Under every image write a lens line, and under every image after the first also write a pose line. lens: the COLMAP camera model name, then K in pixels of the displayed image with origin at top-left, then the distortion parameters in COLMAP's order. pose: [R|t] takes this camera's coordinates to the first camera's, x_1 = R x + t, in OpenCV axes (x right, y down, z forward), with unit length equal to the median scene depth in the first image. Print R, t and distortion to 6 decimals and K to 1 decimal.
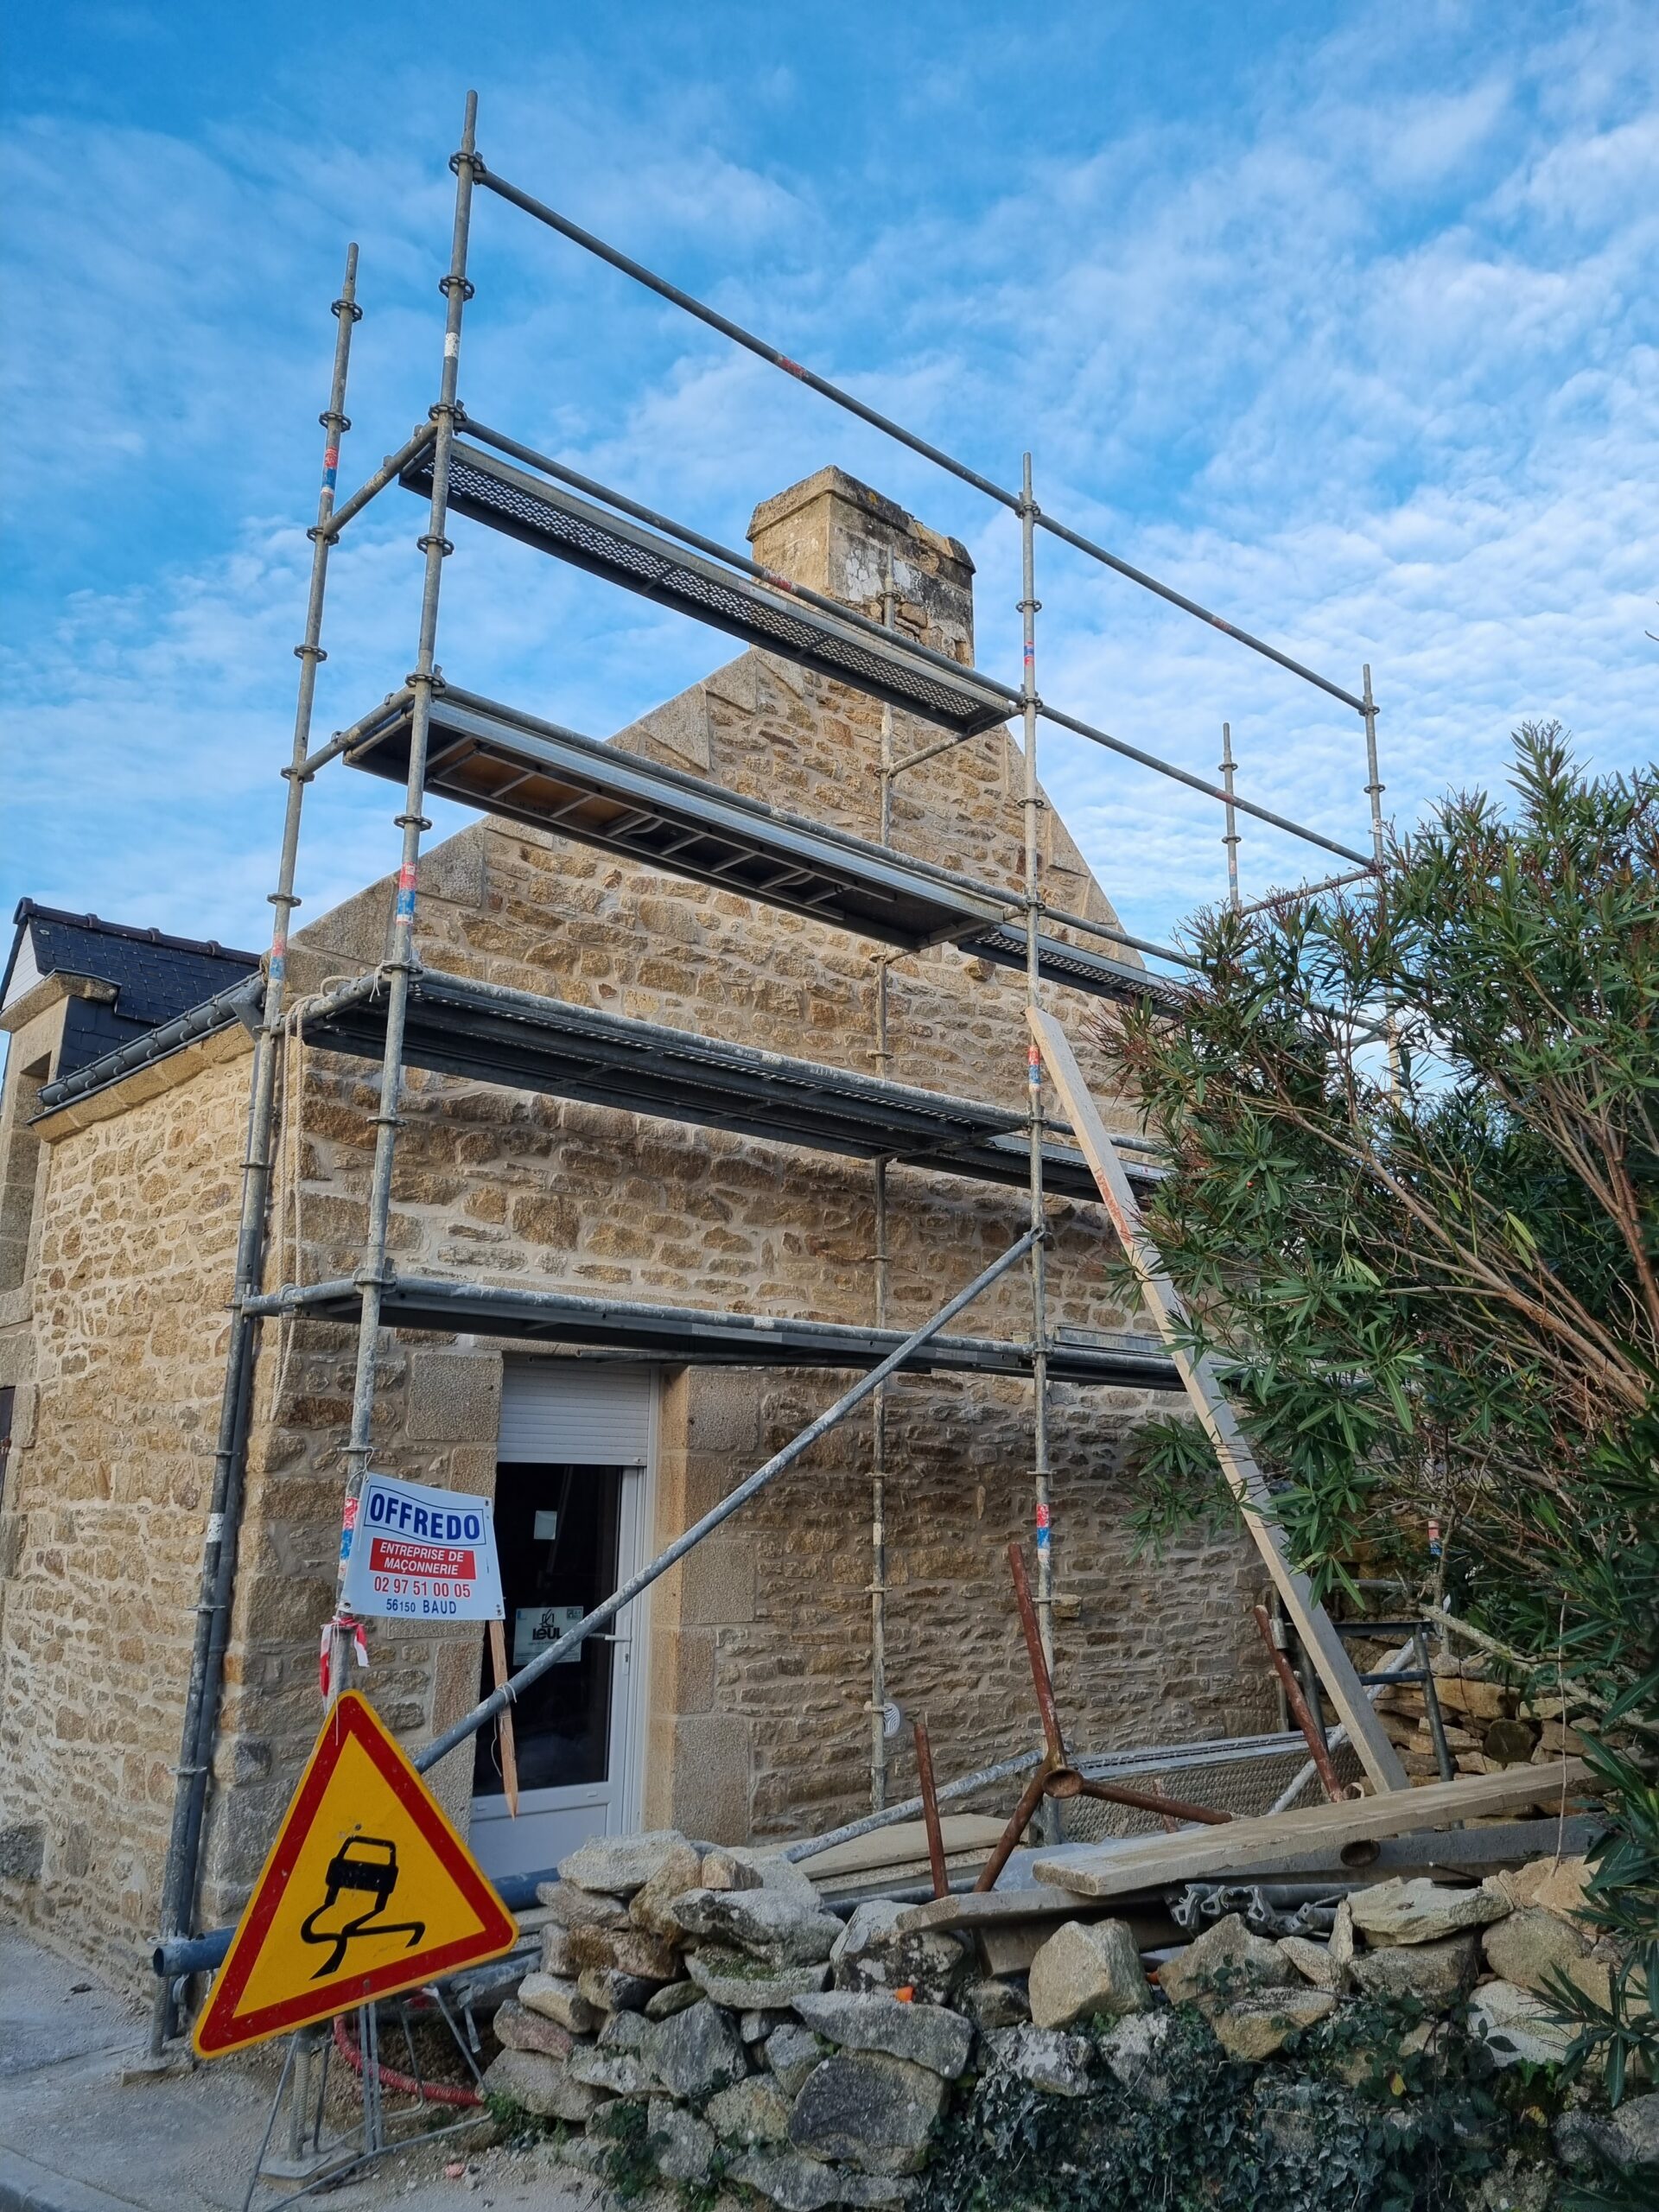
lens RADIAL K [[1663.3, 0, 858.0], [0, 1663.3, 1107.4], [0, 0, 1]] dist [0.061024, -0.040084]
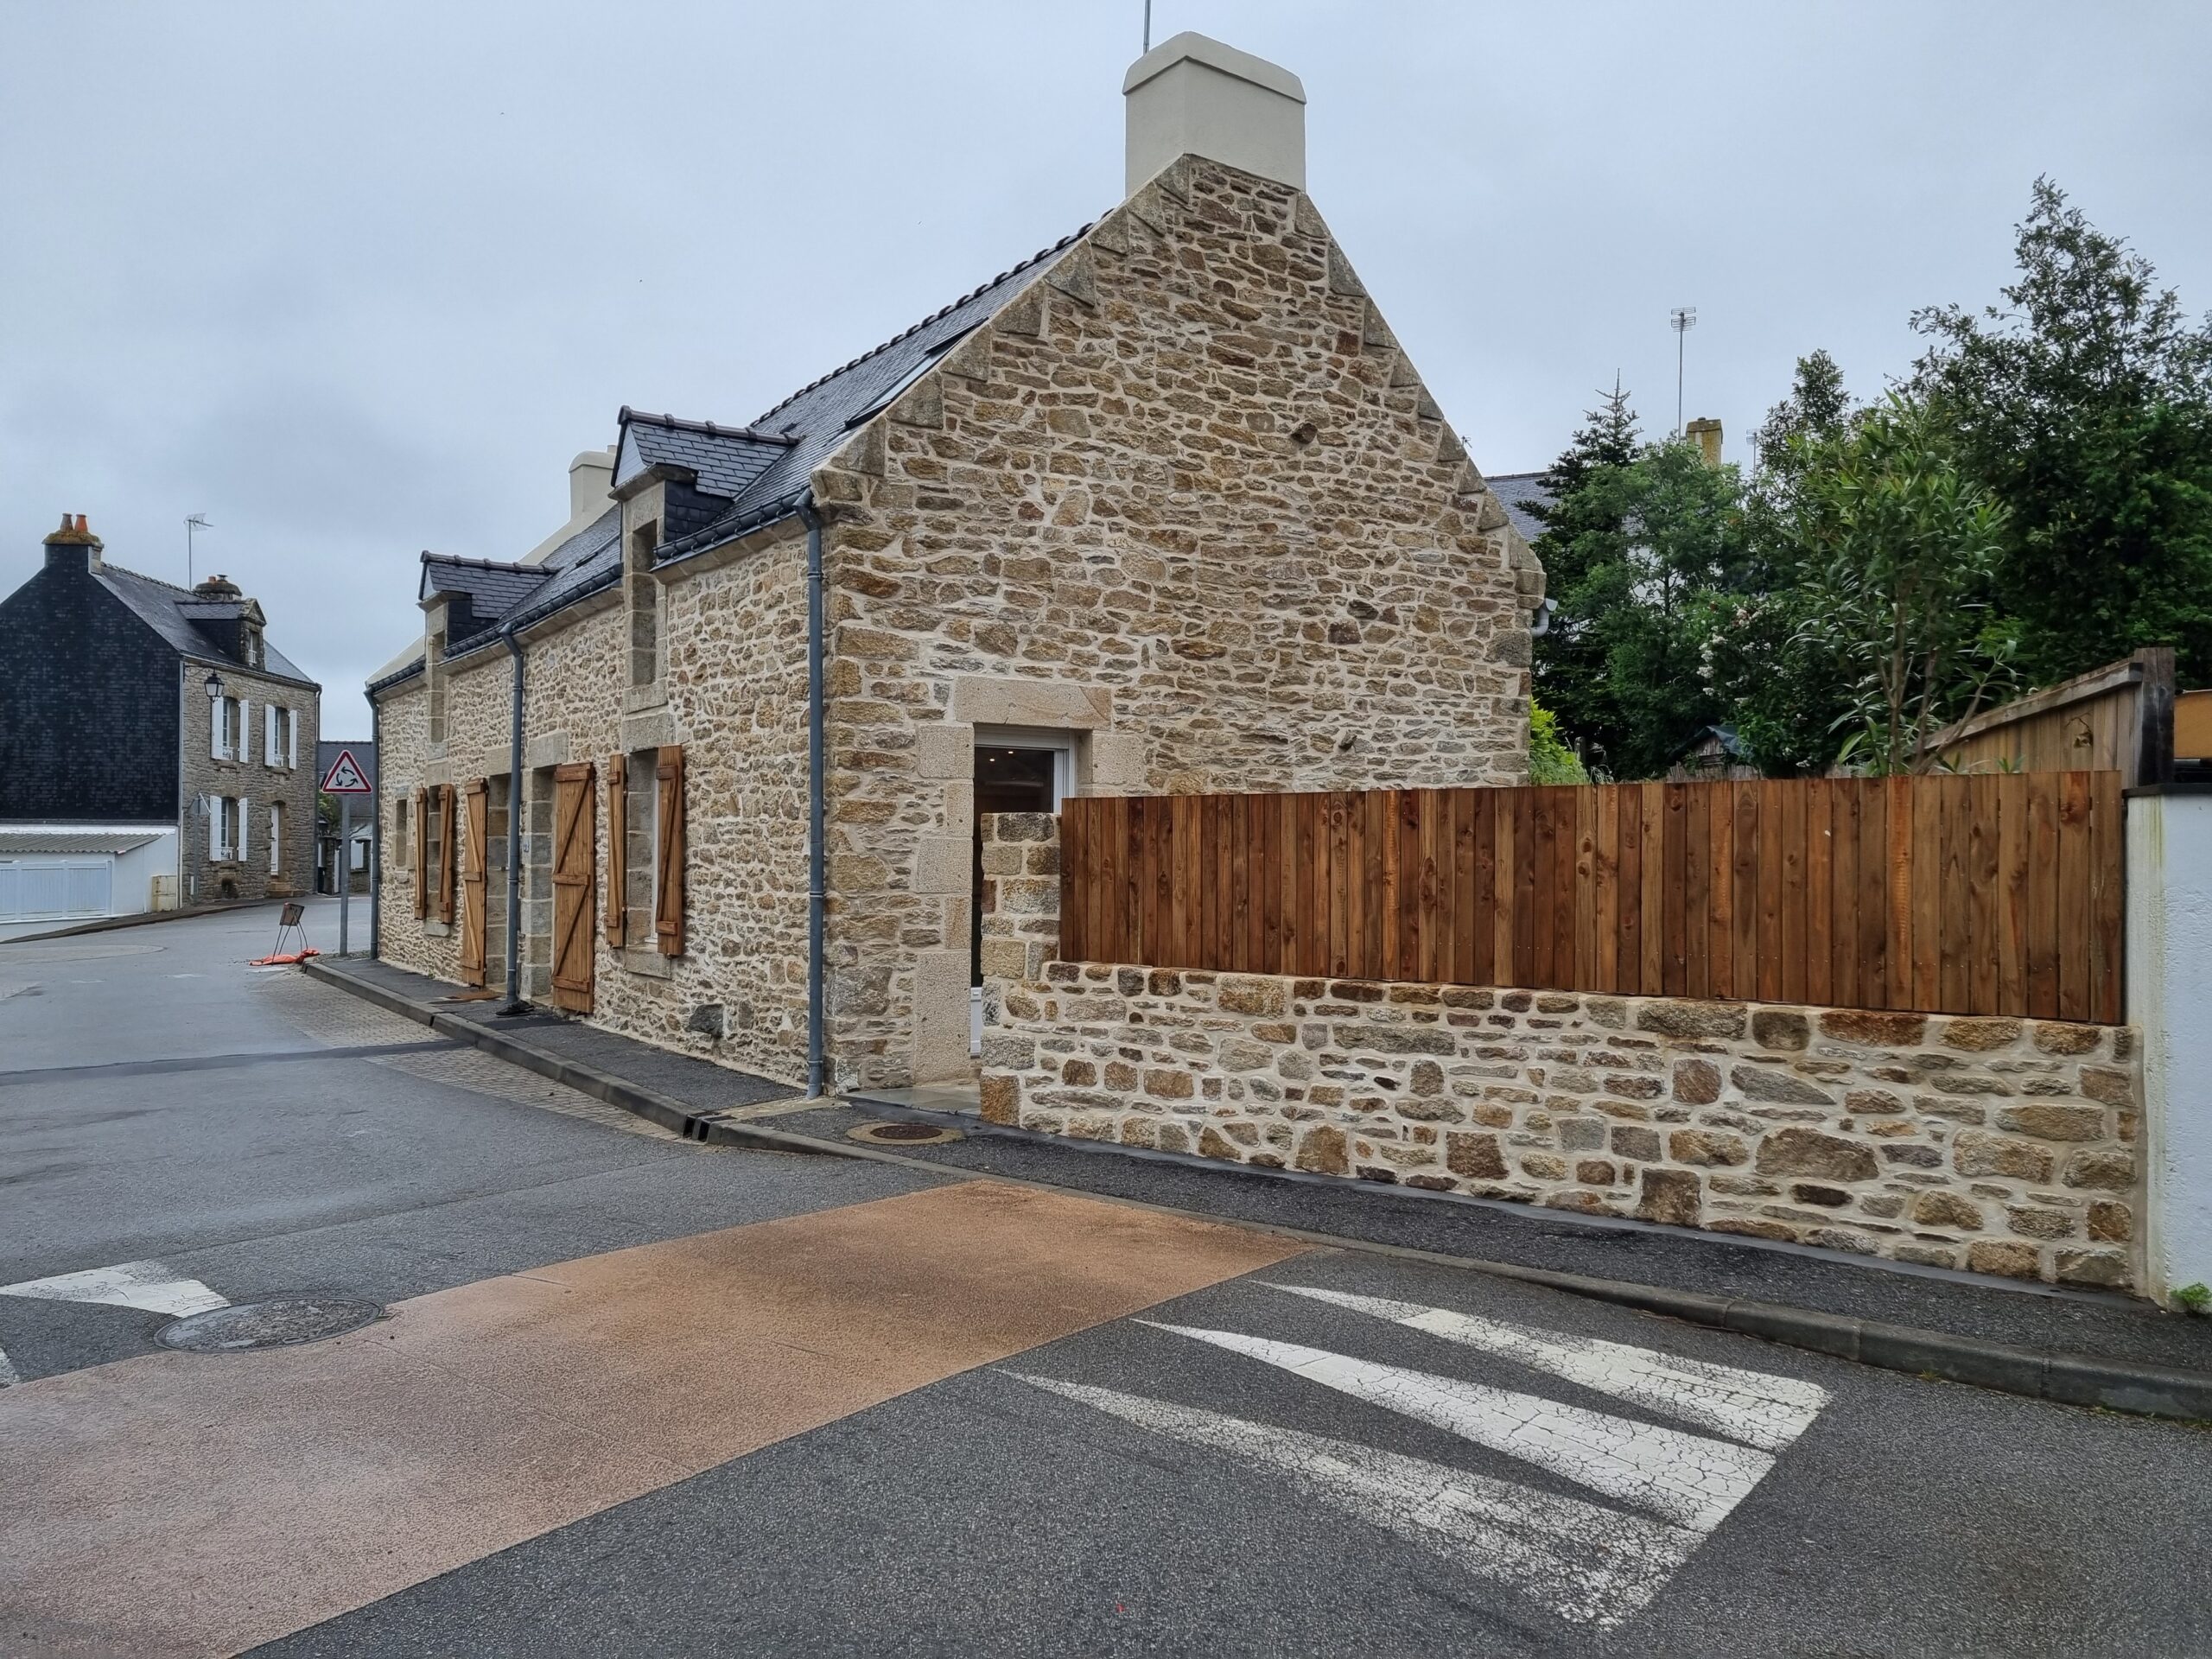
lens RADIAL K [[1663.3, 0, 1088.9], [0, 1663.3, 861.7], [0, 0, 1]] dist [0.061024, -0.040084]
pose [[0.990812, -0.005008, -0.135155, 0.095532], [0.036306, 0.972484, 0.230124, -0.074628], [0.130284, -0.232916, 0.963730, -0.471752]]
